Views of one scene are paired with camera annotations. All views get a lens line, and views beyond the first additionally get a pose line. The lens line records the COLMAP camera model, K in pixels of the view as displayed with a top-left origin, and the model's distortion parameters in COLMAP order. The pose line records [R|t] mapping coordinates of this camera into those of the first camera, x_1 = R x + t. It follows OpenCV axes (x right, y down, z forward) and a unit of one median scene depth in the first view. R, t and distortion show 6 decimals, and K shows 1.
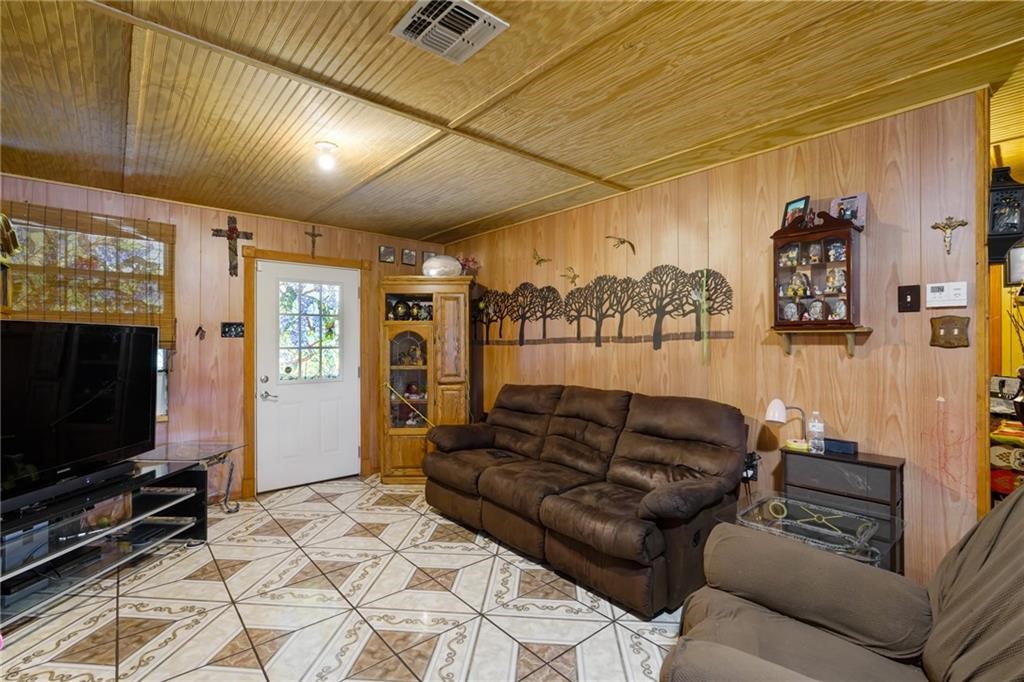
lens RADIAL K [[471.5, 0, 509.2], [0, 471.5, 337.9], [0, 0, 1]] dist [0.016881, 0.001219]
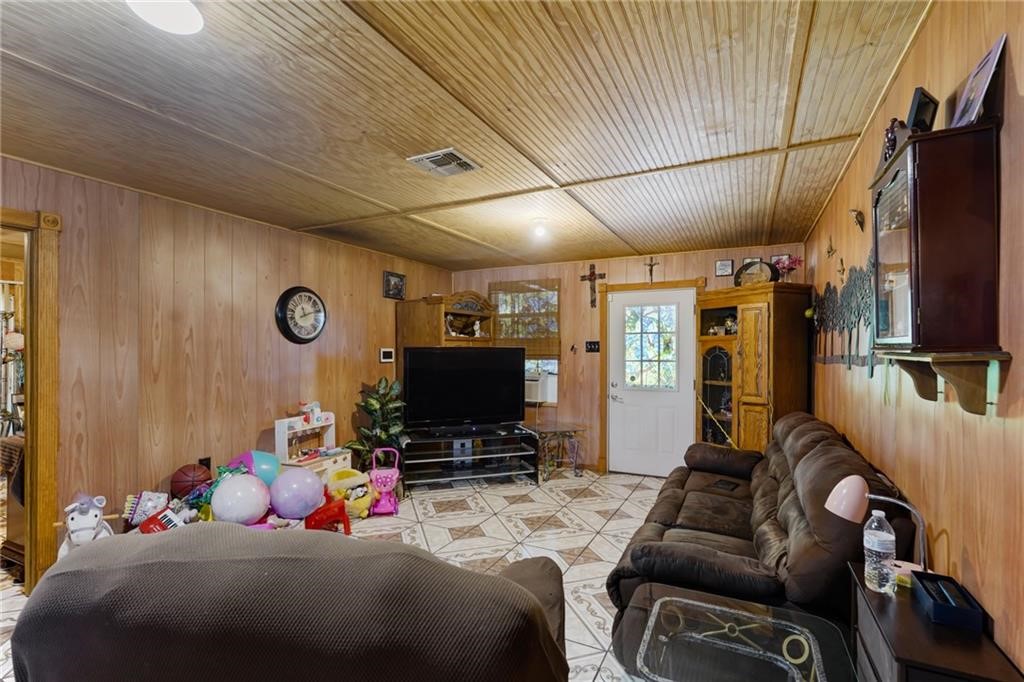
lens RADIAL K [[471.5, 0, 509.3], [0, 471.5, 346.5], [0, 0, 1]] dist [0.016881, 0.001219]
pose [[0.393581, -0.005928, -0.919271, 0.555408], [0.006892, 0.999970, -0.003498, -0.014093], [0.919264, -0.004959, 0.393610, 0.229875]]
